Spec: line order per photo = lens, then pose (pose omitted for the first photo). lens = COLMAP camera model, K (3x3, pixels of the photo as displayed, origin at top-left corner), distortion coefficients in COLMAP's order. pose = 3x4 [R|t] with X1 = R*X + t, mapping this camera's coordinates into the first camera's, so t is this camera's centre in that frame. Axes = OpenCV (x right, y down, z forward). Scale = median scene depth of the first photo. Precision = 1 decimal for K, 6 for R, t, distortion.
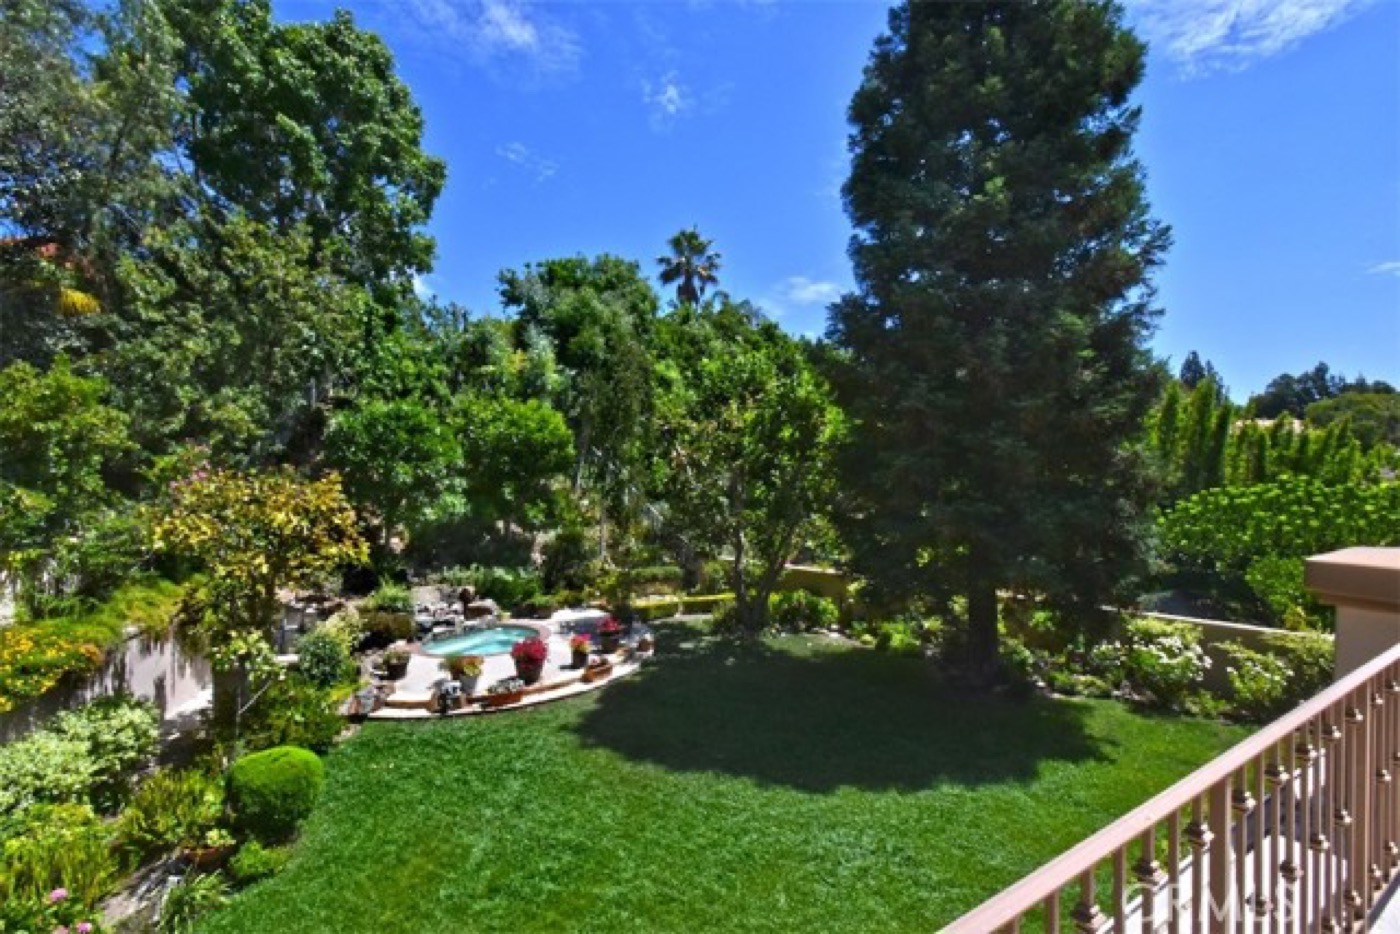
lens RADIAL K [[593.4, 0, 700.0], [0, 593.4, 467.0], [0, 0, 1]] dist [-0.000980, 0.000136]
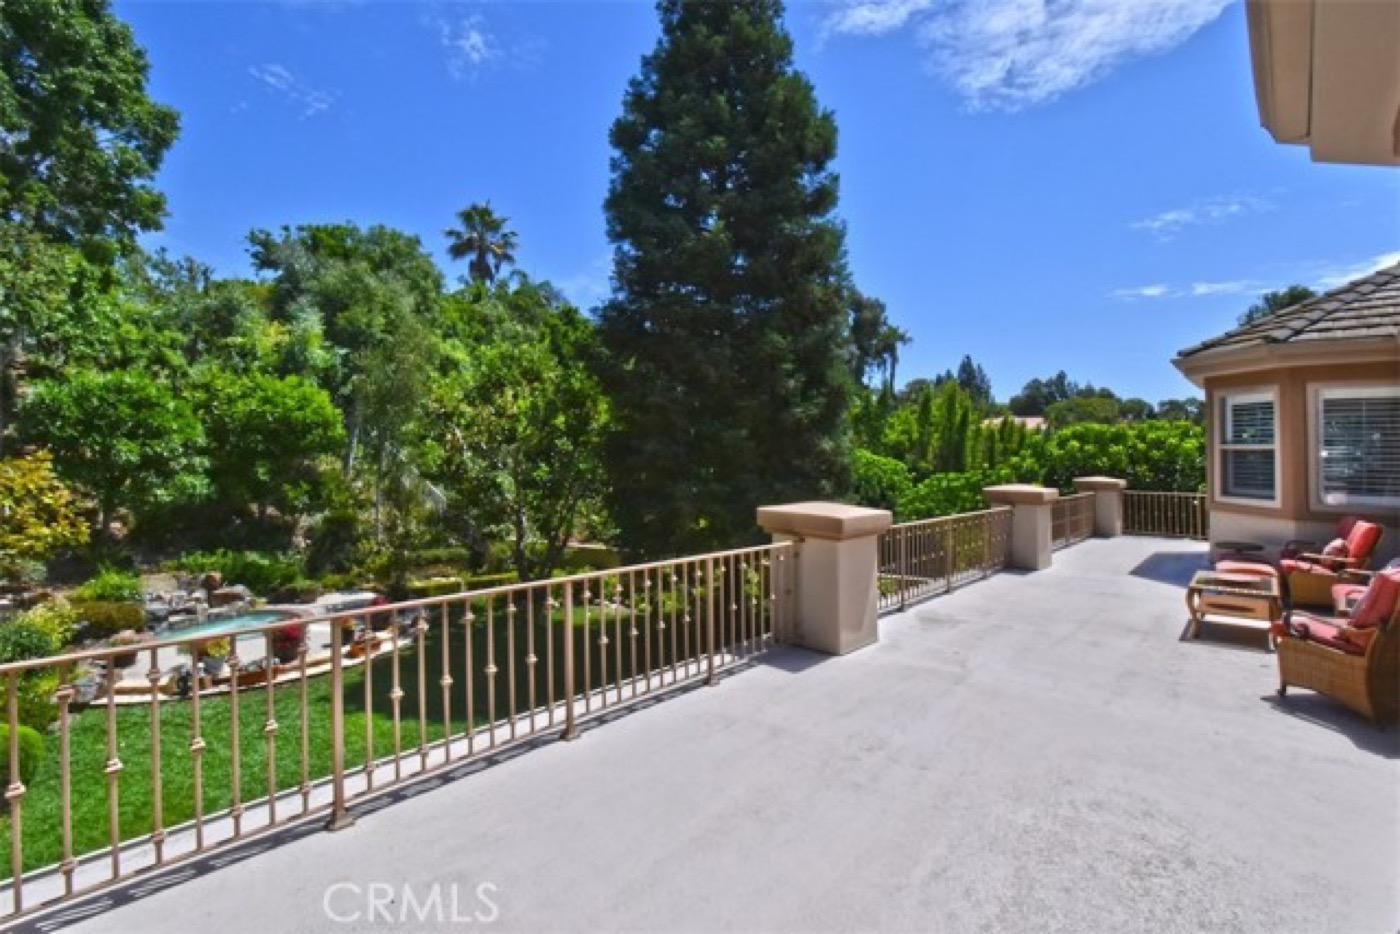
lens RADIAL K [[600.7, 0, 700.1], [0, 600.7, 474.5], [0, 0, 1]] dist [0.001393, -0.003940]
pose [[0.953010, 0.004829, 0.302900, 0.055978], [-0.016981, 0.999152, 0.037499, -0.002769], [-0.302462, -0.040881, 0.952284, -0.133050]]
